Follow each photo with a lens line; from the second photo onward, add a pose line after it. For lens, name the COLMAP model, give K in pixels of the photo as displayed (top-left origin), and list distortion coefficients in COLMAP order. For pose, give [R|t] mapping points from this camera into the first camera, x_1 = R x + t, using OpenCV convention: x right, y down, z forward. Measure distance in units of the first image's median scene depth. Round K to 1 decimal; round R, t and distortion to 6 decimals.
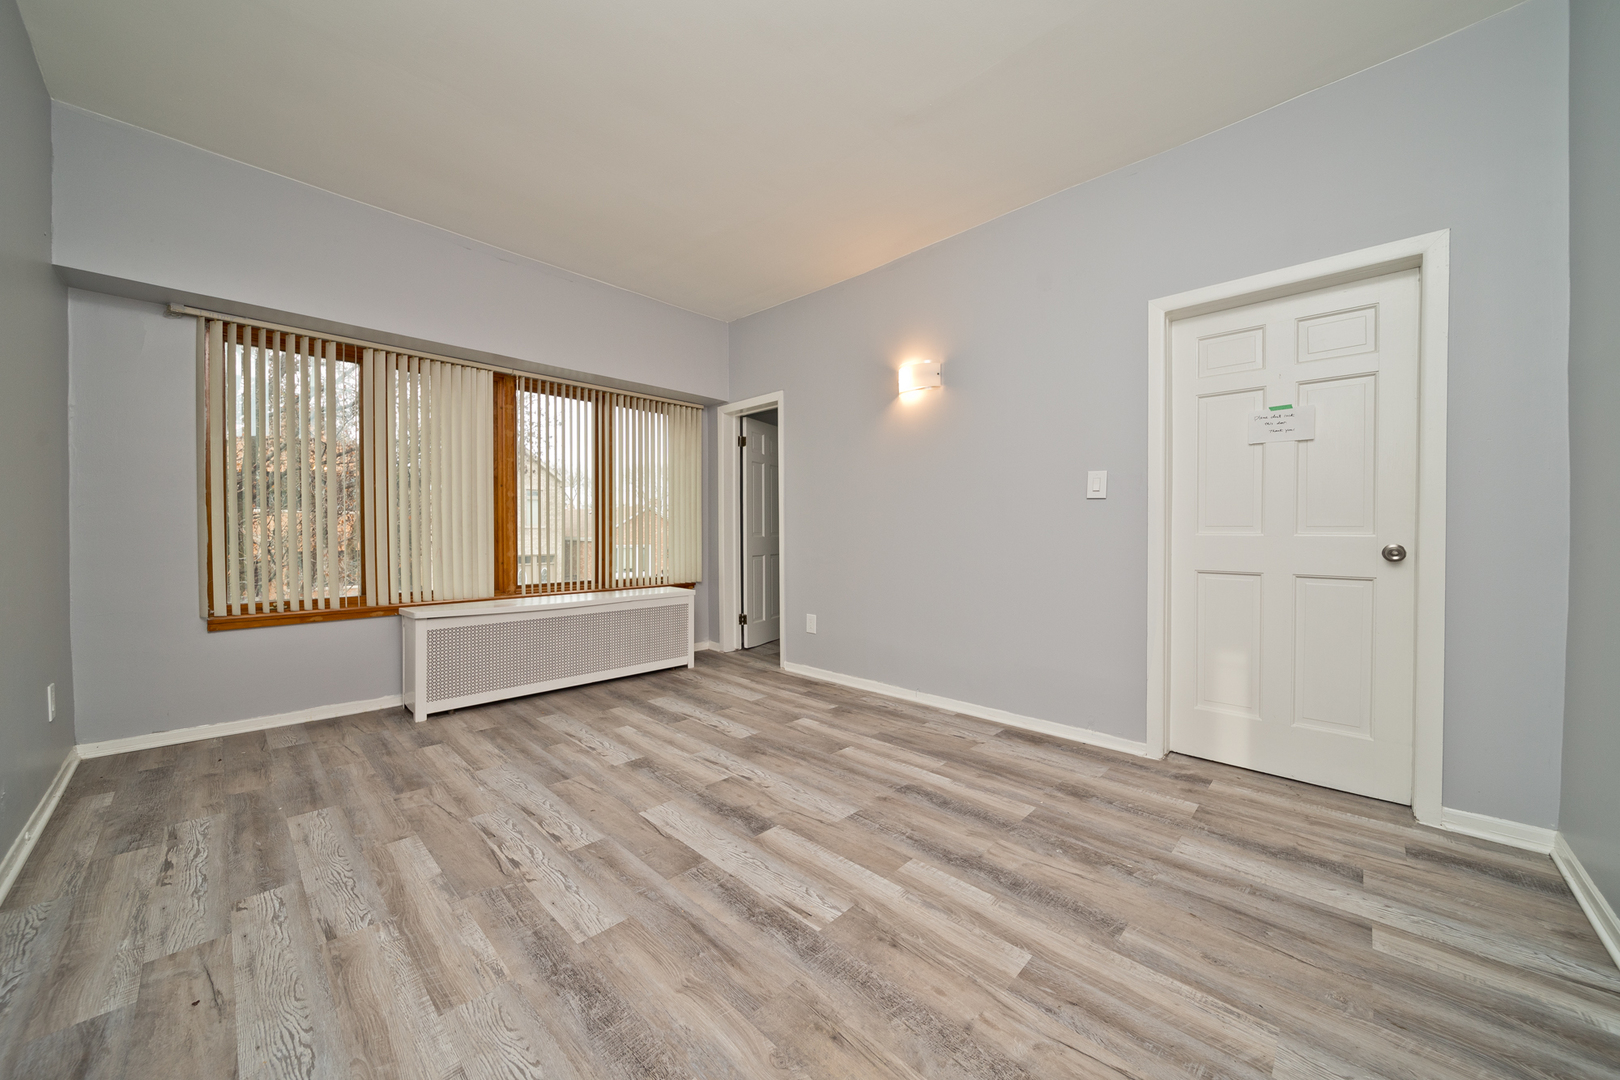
lens RADIAL K [[587.1, 0, 824.4], [0, 587.1, 536.9], [0, 0, 1]] dist [0.001162, -0.000821]
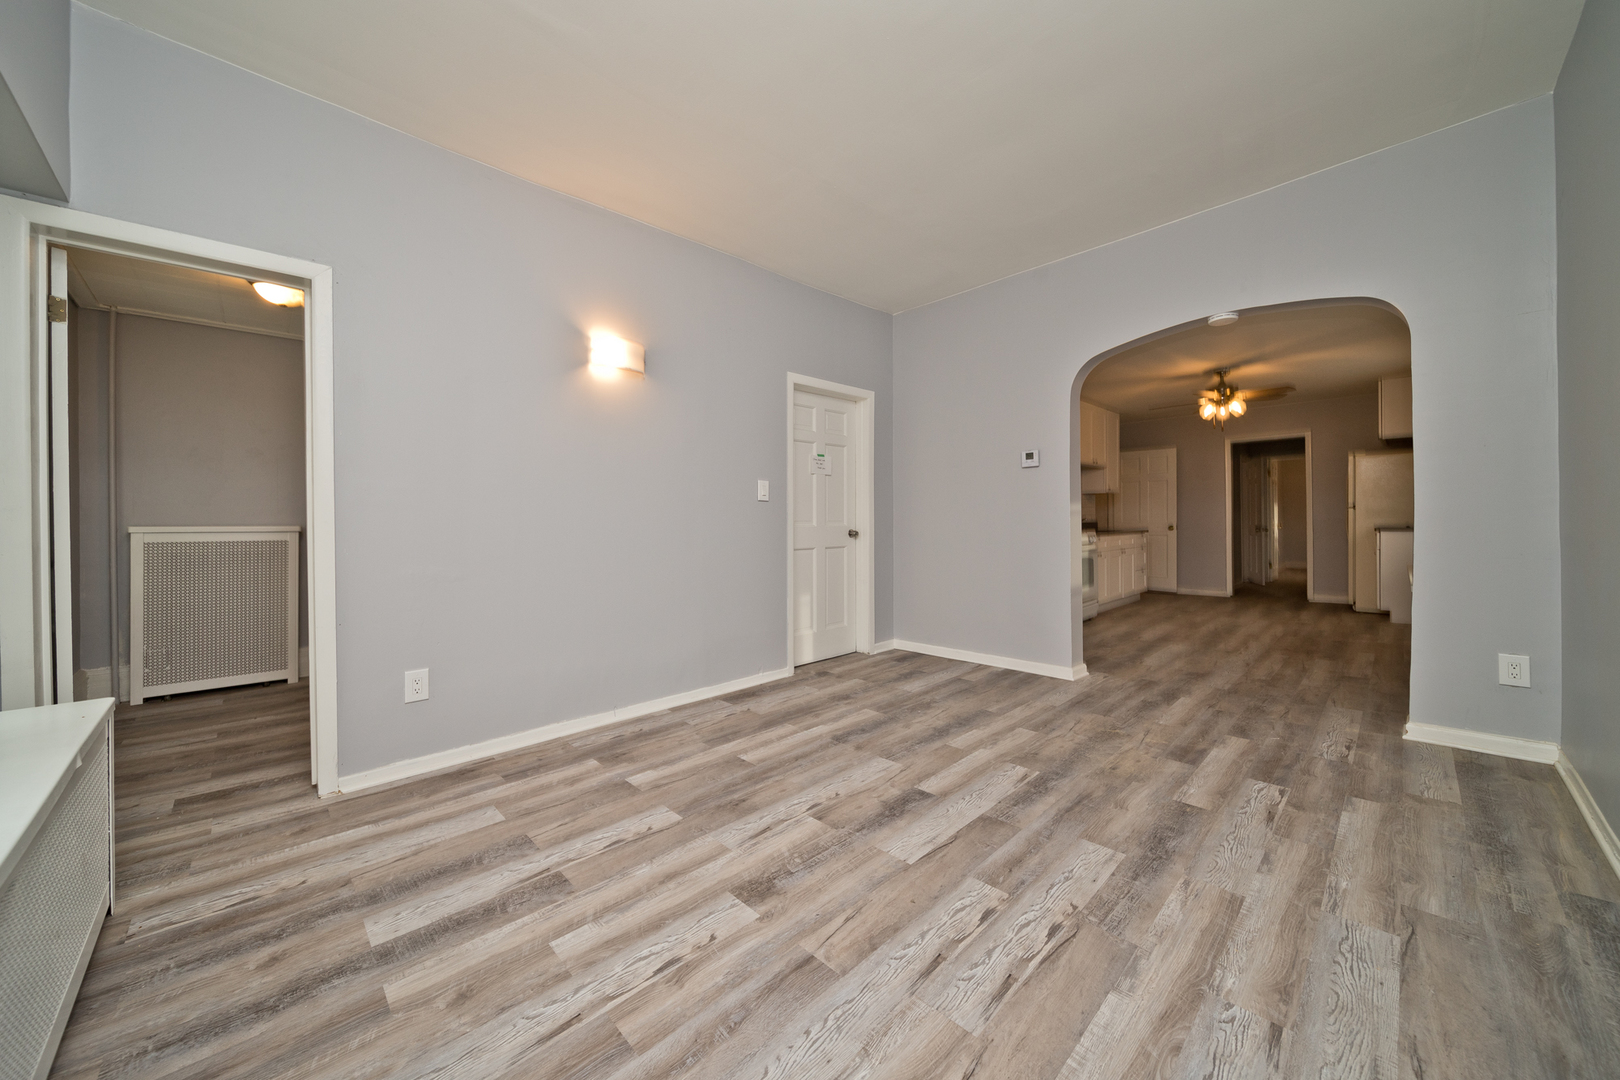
lens RADIAL K [[587.1, 0, 805.0], [0, 587.1, 514.9], [0, 0, 1]] dist [0.001162, -0.000821]
pose [[0.032058, 0.010164, 0.999434, -1.090830], [0.021330, 0.999714, -0.010851, -0.018034], [-0.999258, 0.021666, 0.031832, 1.047158]]
